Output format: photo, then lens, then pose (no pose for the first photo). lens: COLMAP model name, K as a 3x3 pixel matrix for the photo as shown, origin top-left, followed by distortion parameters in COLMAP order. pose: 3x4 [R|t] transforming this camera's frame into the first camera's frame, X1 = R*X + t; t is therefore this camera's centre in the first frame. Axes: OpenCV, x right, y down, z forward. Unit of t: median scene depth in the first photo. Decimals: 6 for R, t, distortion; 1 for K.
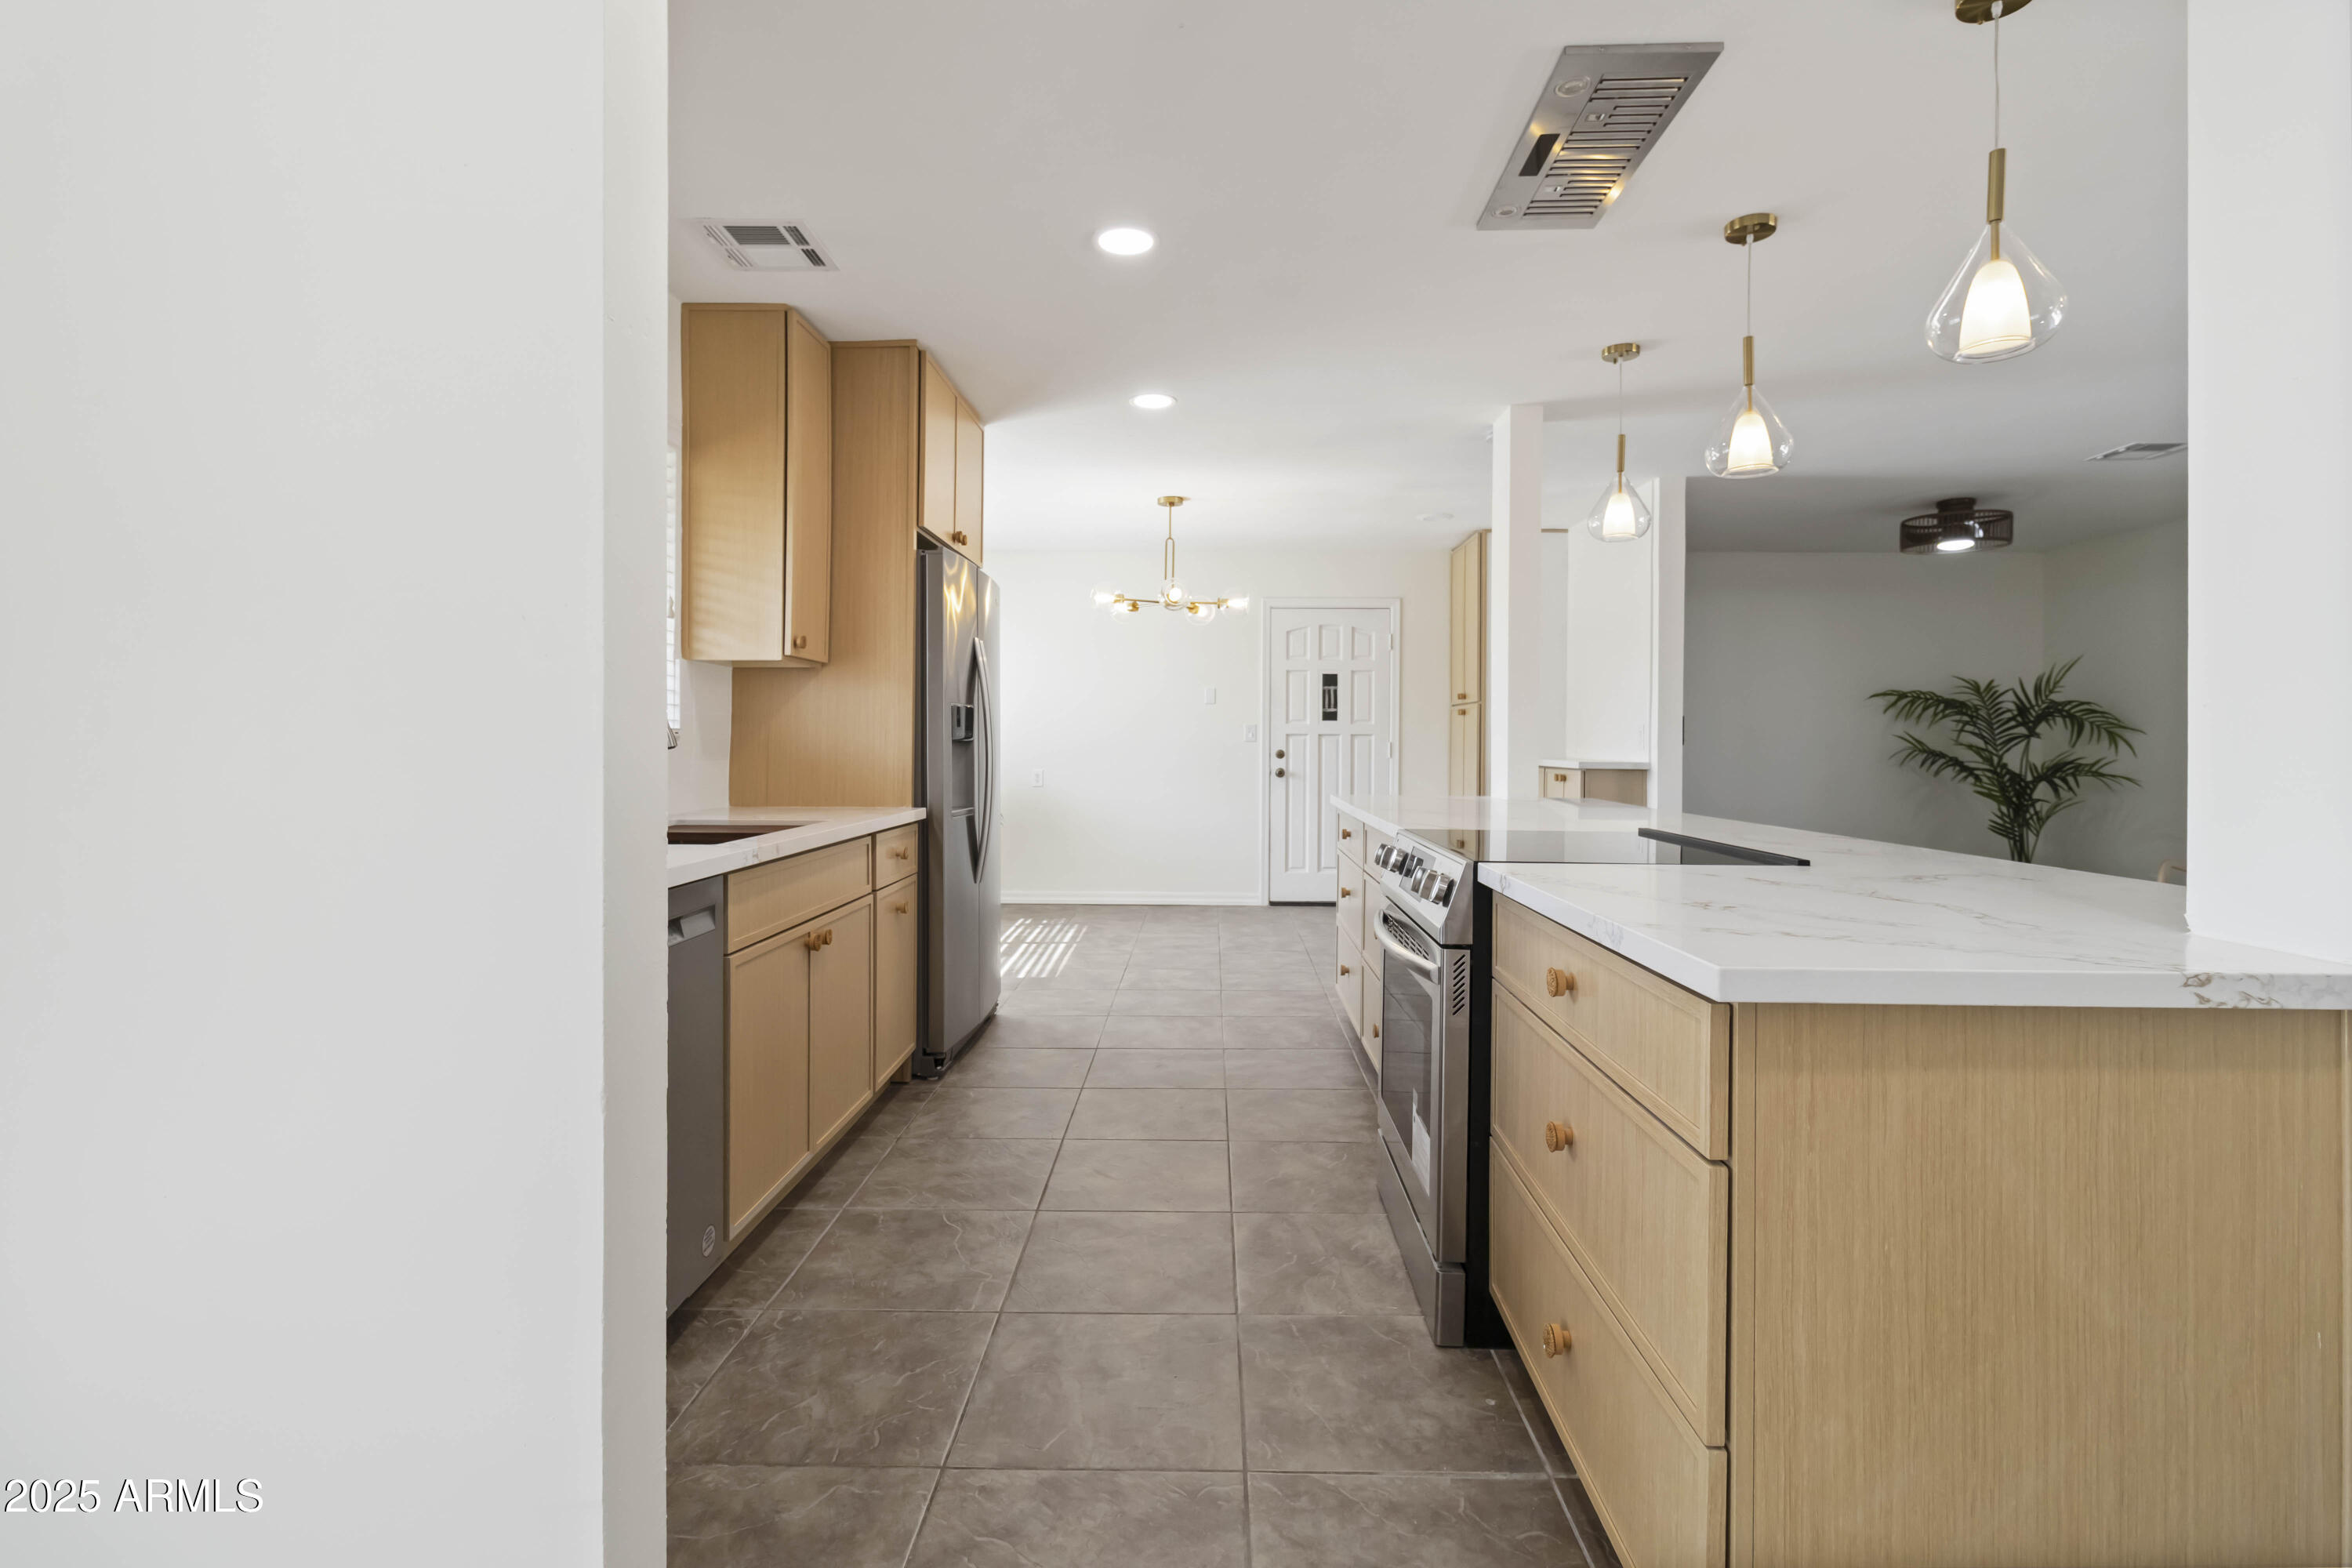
lens RADIAL K [[1093.3, 0, 1190.4], [0, 1093.3, 750.1], [0, 0, 1]] dist [-0.003236, -0.000169]
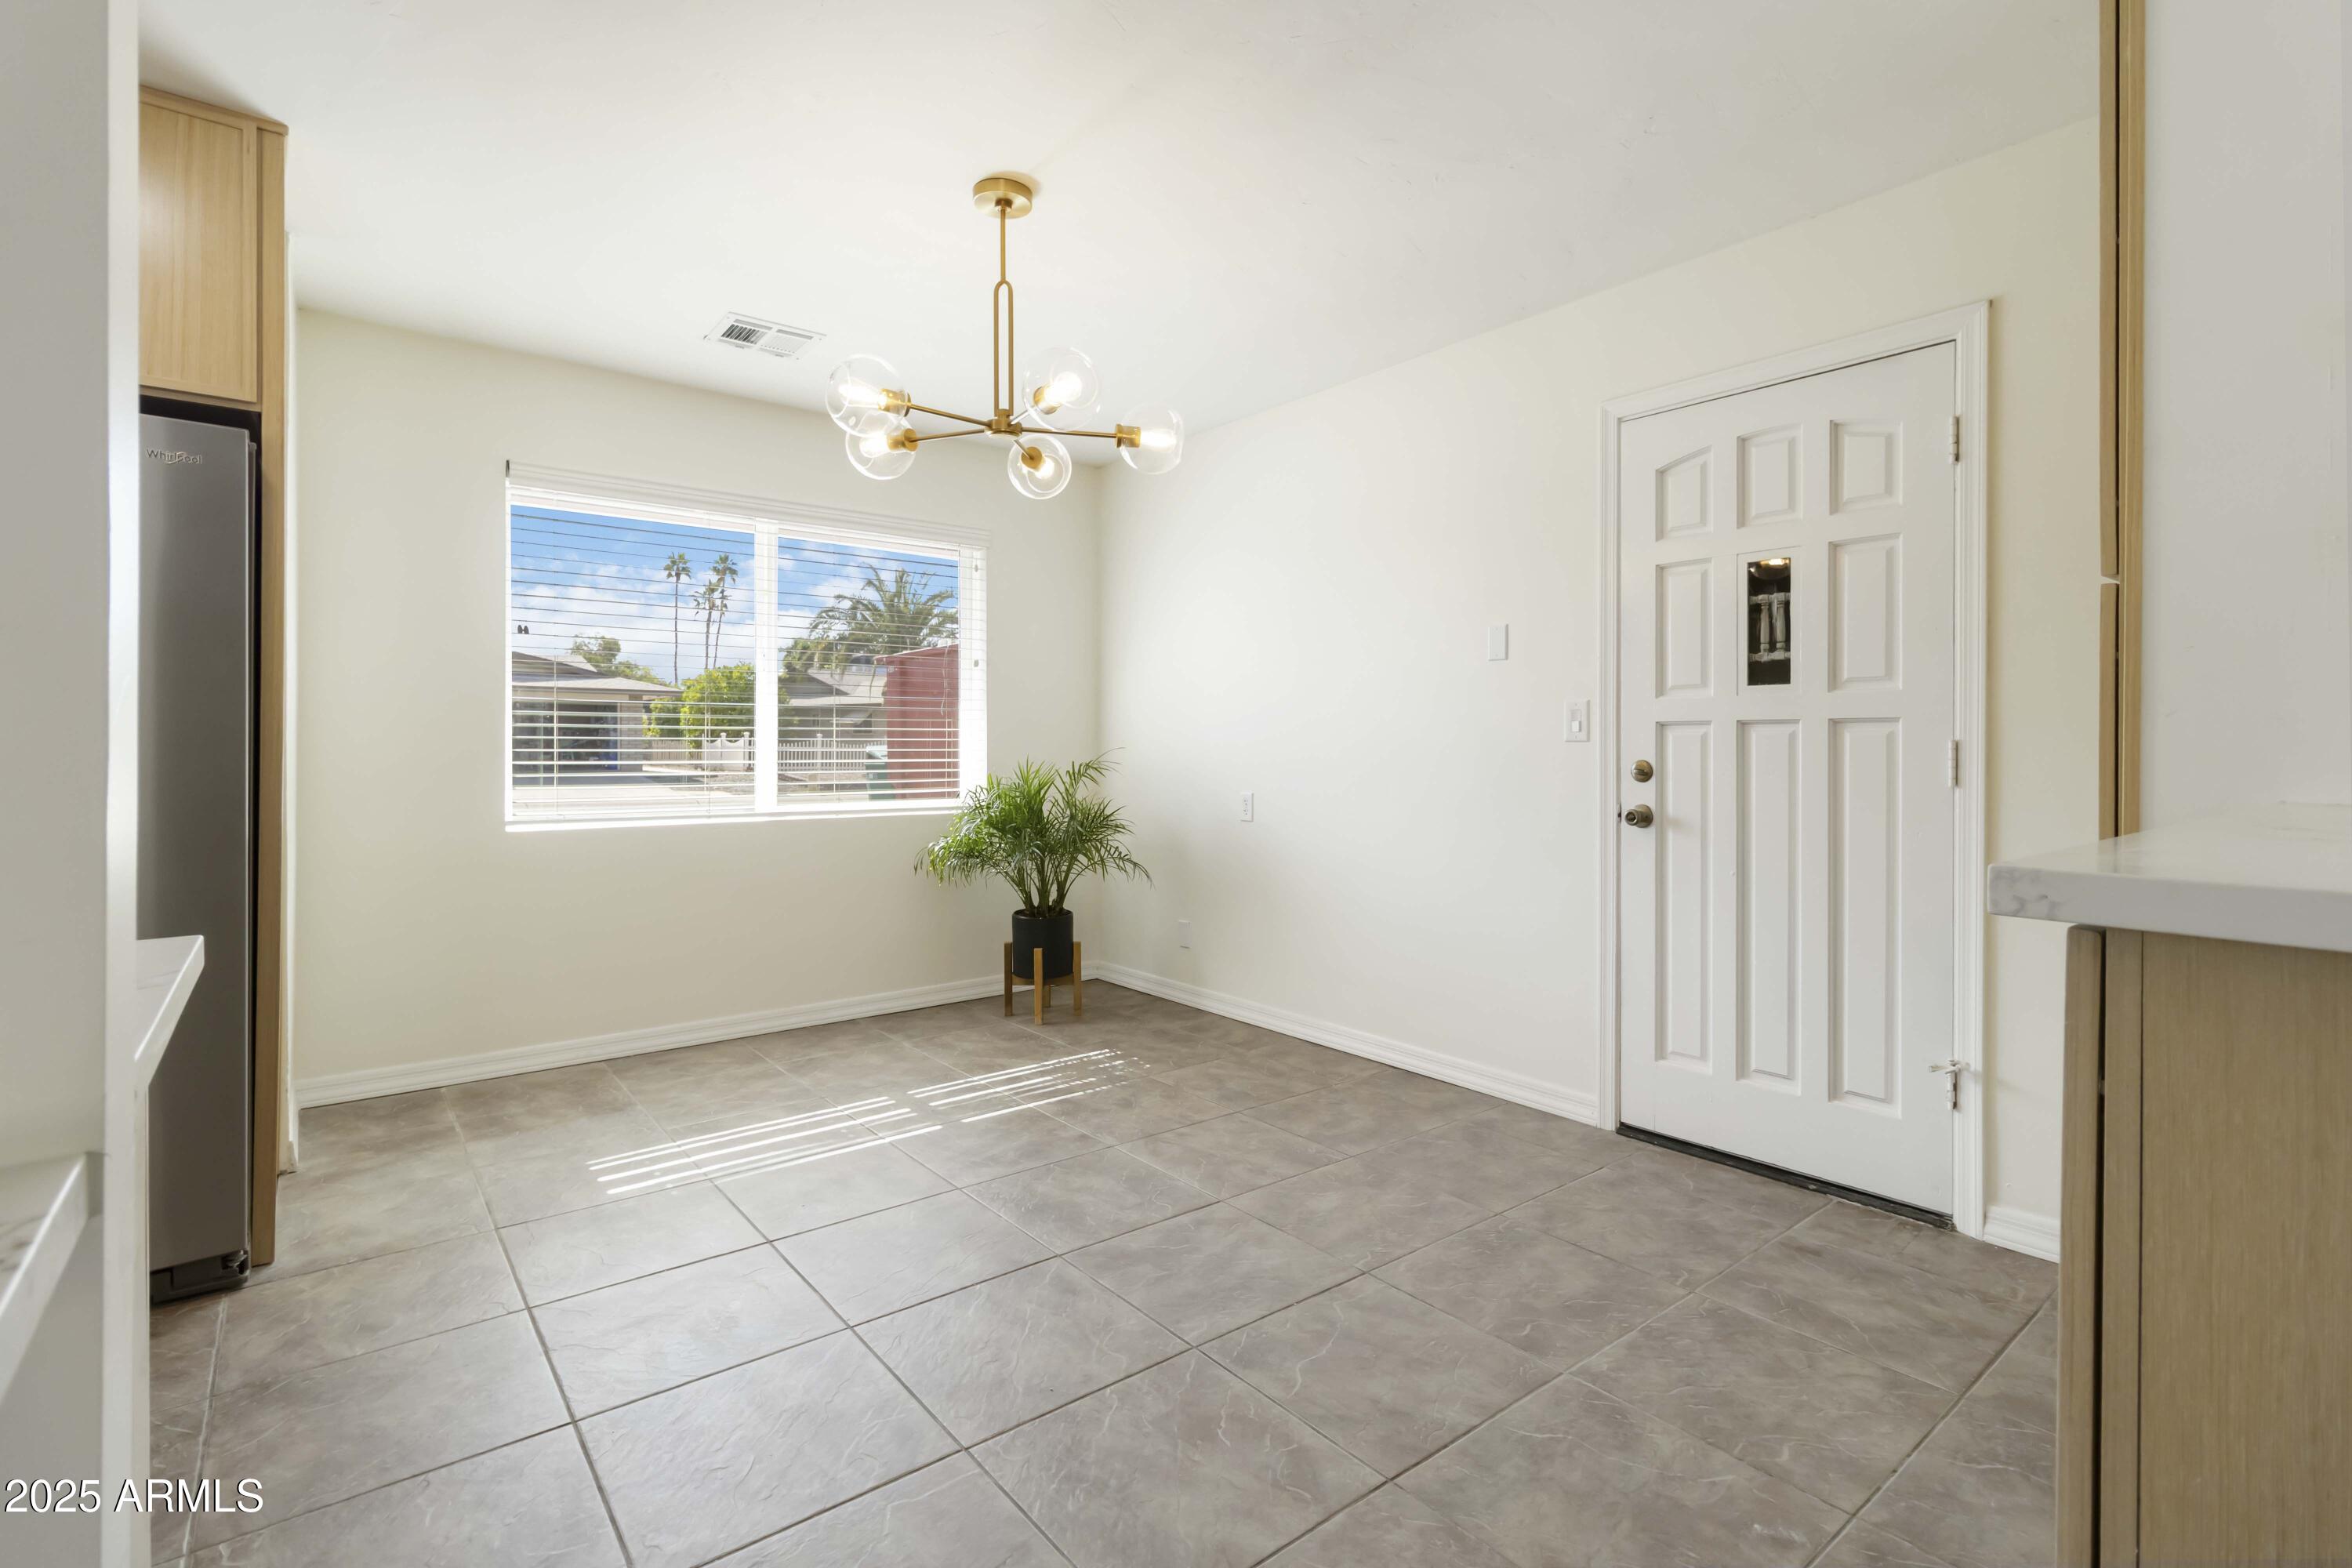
lens RADIAL K [[1093.3, 0, 1201.6], [0, 1093.3, 756.1], [0, 0, 1]] dist [-0.003236, -0.000169]
pose [[0.640120, 0.001574, -0.768274, 0.292056], [-0.002515, 0.999997, -0.000047, -0.001708], [0.768271, 0.001962, 0.640122, 0.609420]]
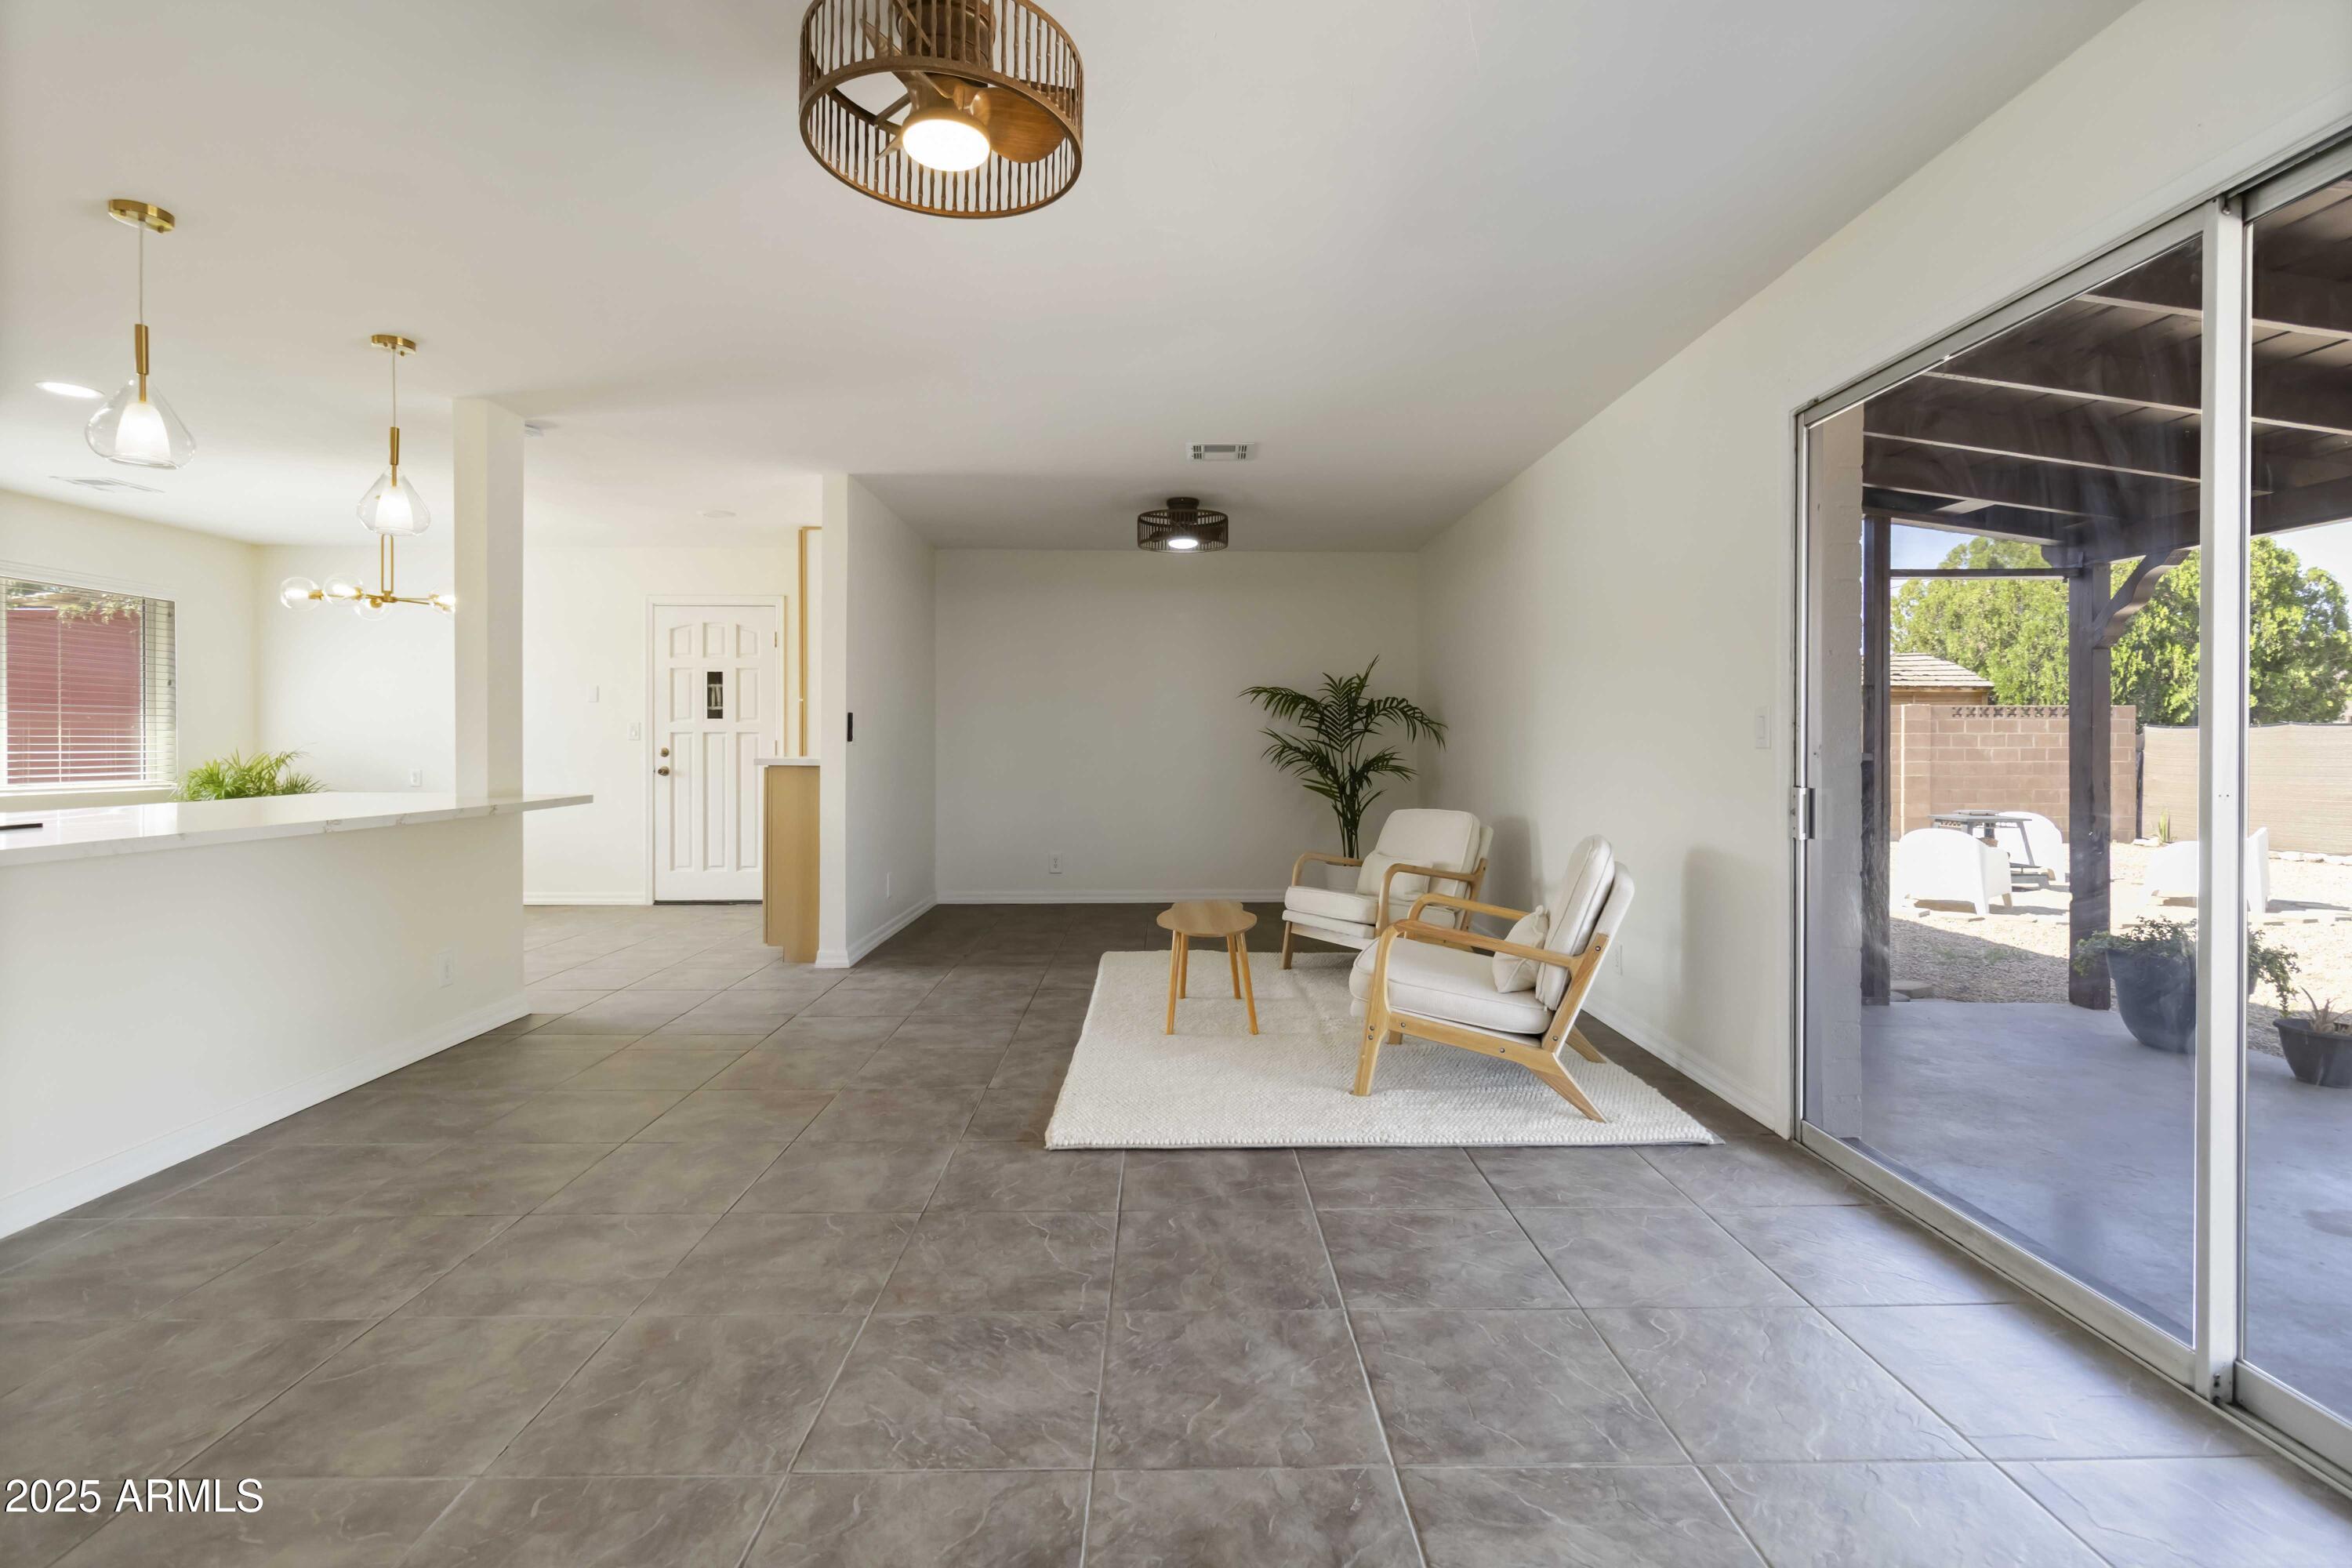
lens RADIAL K [[1093.3, 0, 1172.7], [0, 1093.3, 744.7], [0, 0, 1]] dist [-0.003236, -0.000169]
pose [[0.999721, -0.002523, 0.023506, 0.521789], [0.002580, 0.999994, -0.002413, 0.000198], [-0.023499, 0.002473, 0.999721, -0.005437]]
